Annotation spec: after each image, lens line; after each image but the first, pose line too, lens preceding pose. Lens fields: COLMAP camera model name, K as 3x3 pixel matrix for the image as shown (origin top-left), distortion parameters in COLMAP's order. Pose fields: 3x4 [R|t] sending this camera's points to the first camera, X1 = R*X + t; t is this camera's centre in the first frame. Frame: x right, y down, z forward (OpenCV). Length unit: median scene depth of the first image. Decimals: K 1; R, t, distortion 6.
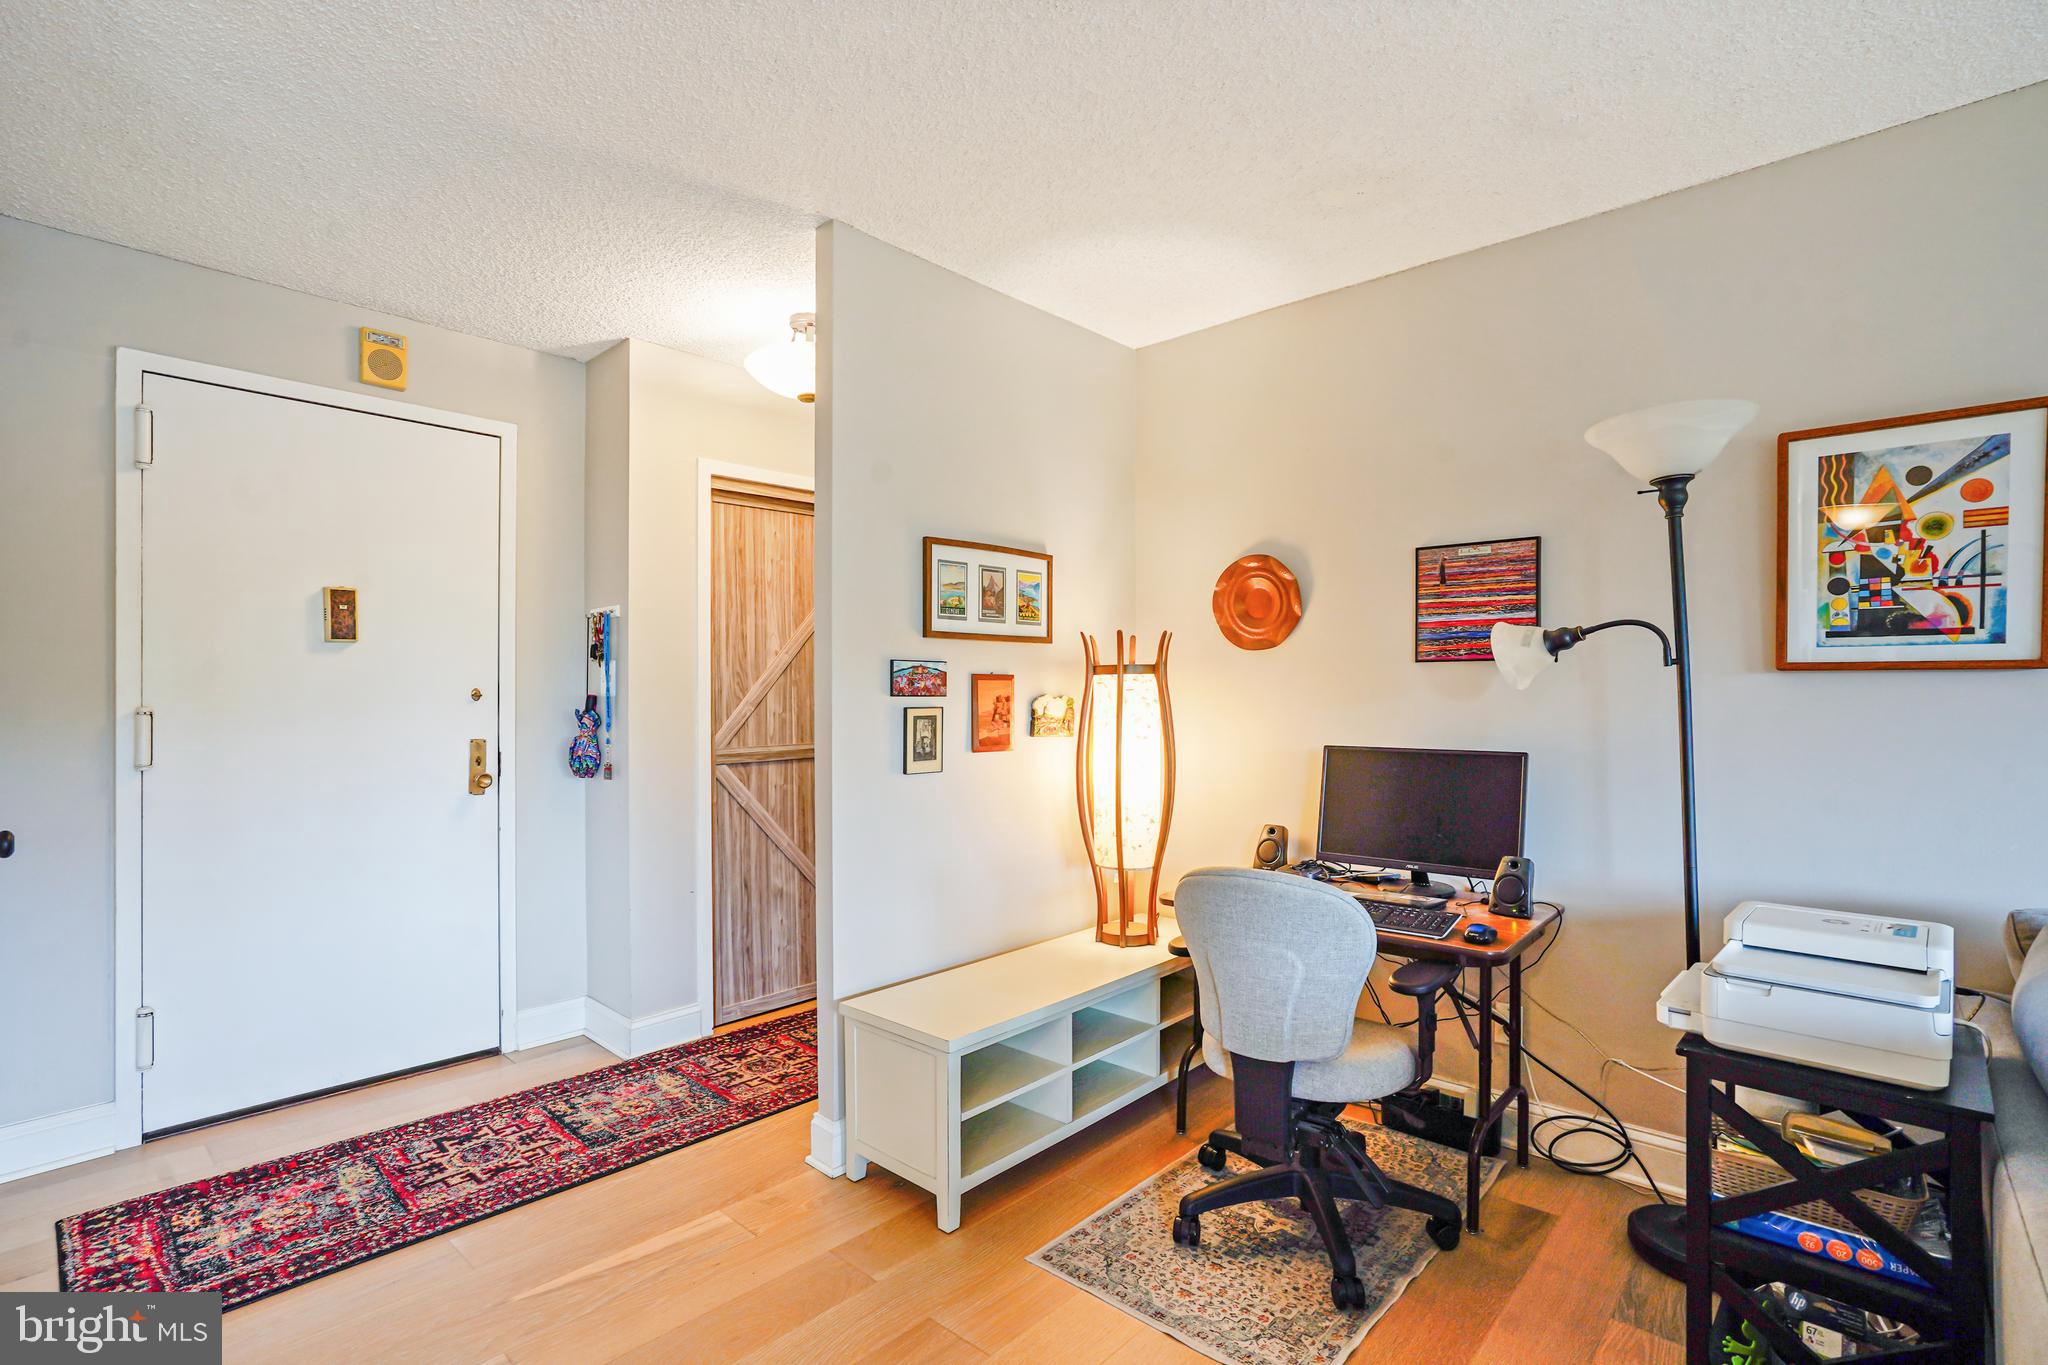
lens RADIAL K [[966.9, 0, 1015.6], [0, 966.9, 696.7], [0, 0, 1]] dist [-0.021700, 0.006732]
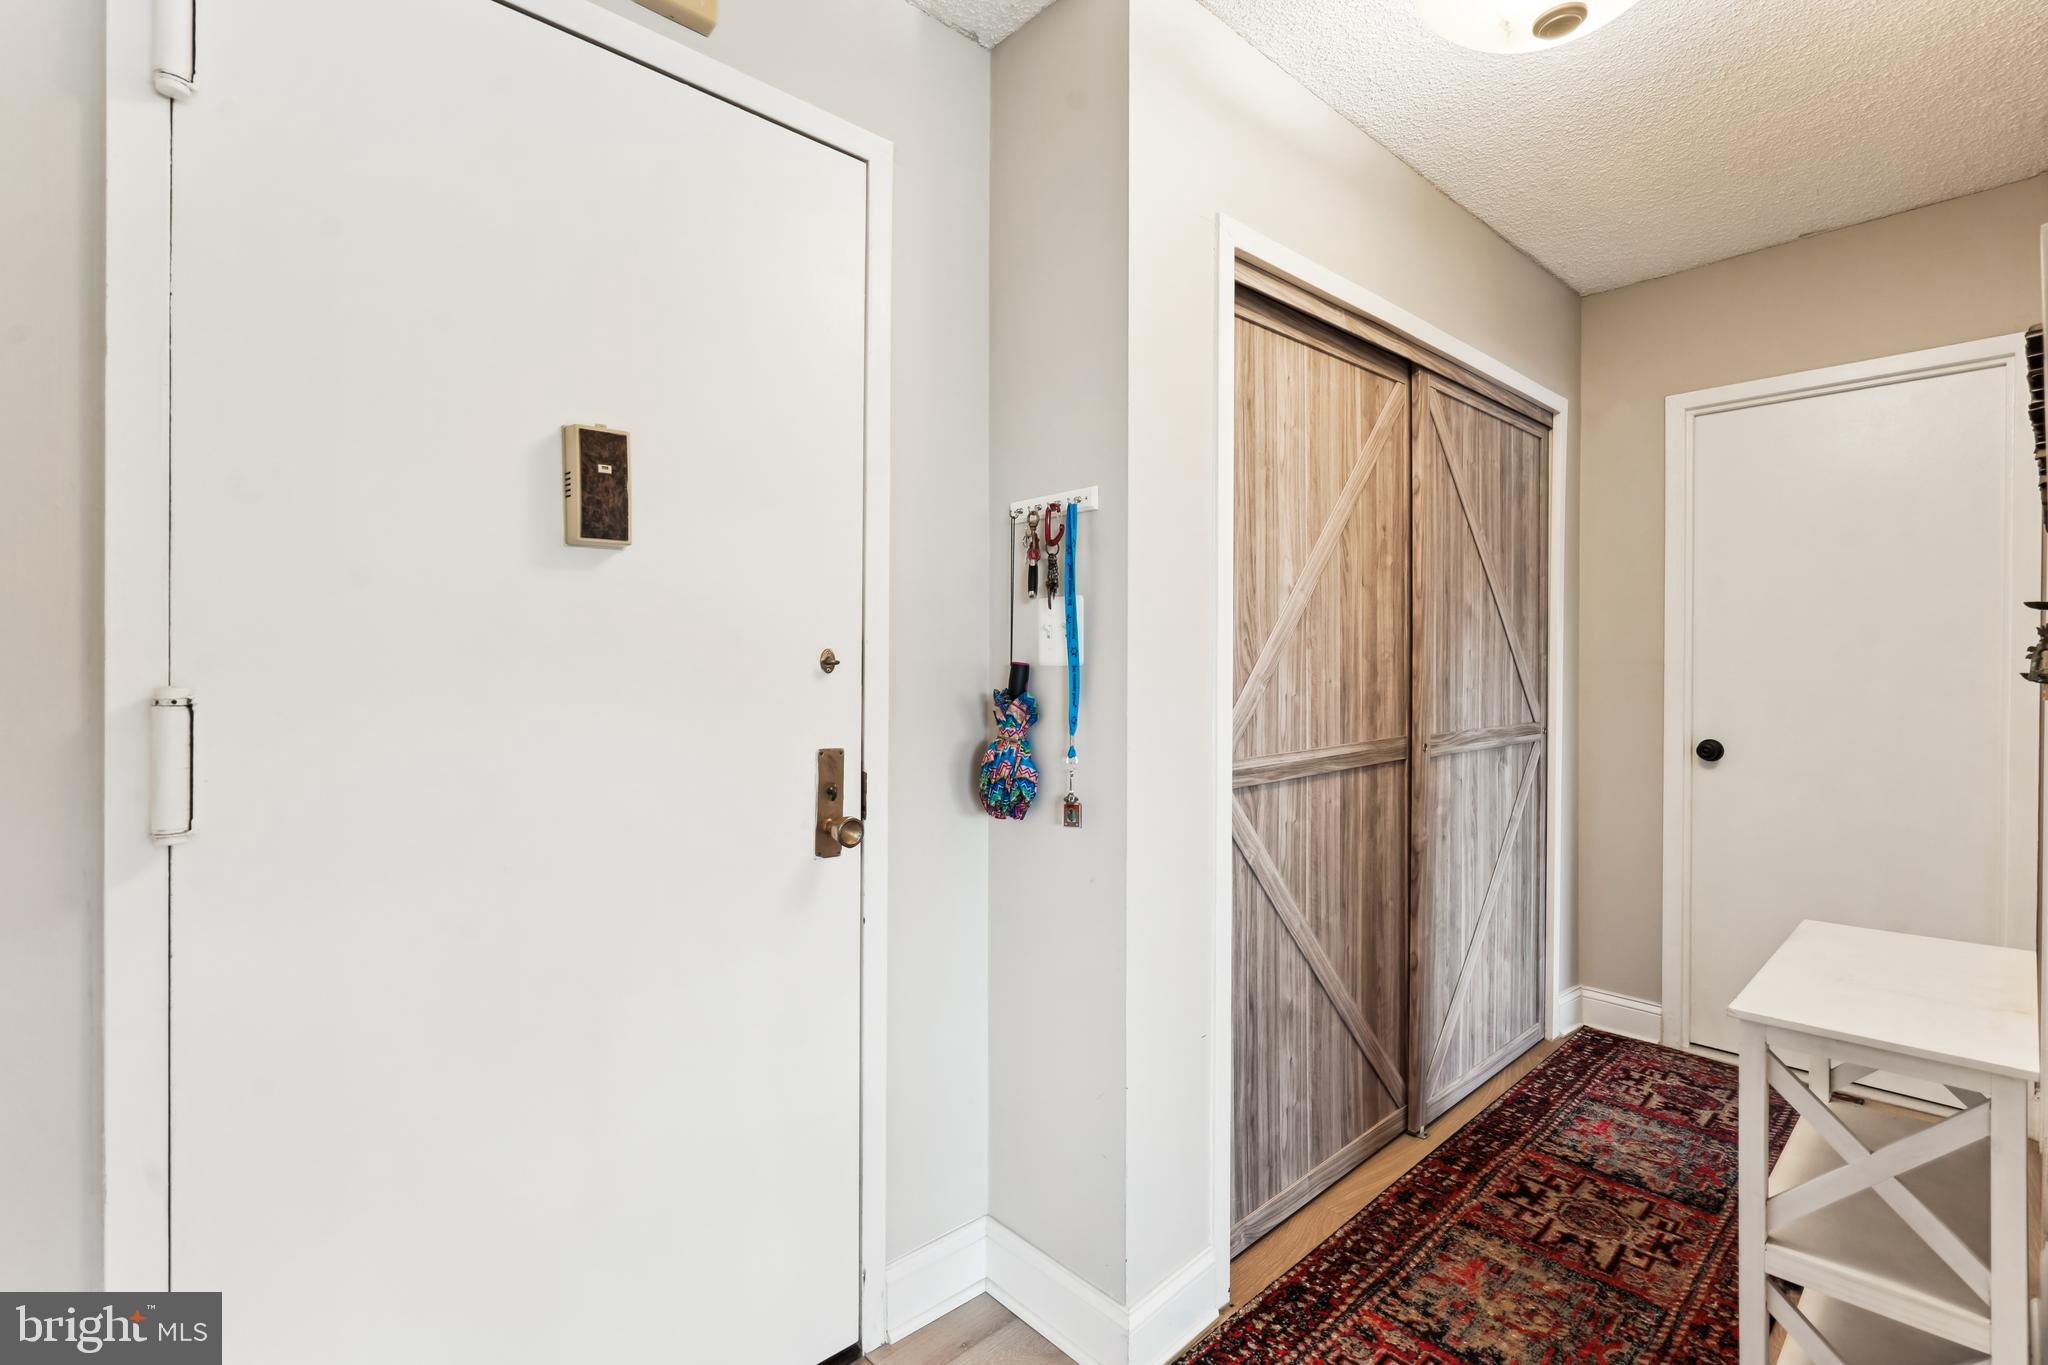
lens RADIAL K [[966.9, 0, 1030.5], [0, 966.9, 665.3], [0, 0, 1]] dist [-0.021700, 0.006732]
pose [[0.999950, 0.006930, -0.007158, -0.424542], [-0.006907, 0.999971, 0.003194, -0.002019], [0.007180, -0.003145, 0.999969, 0.463945]]
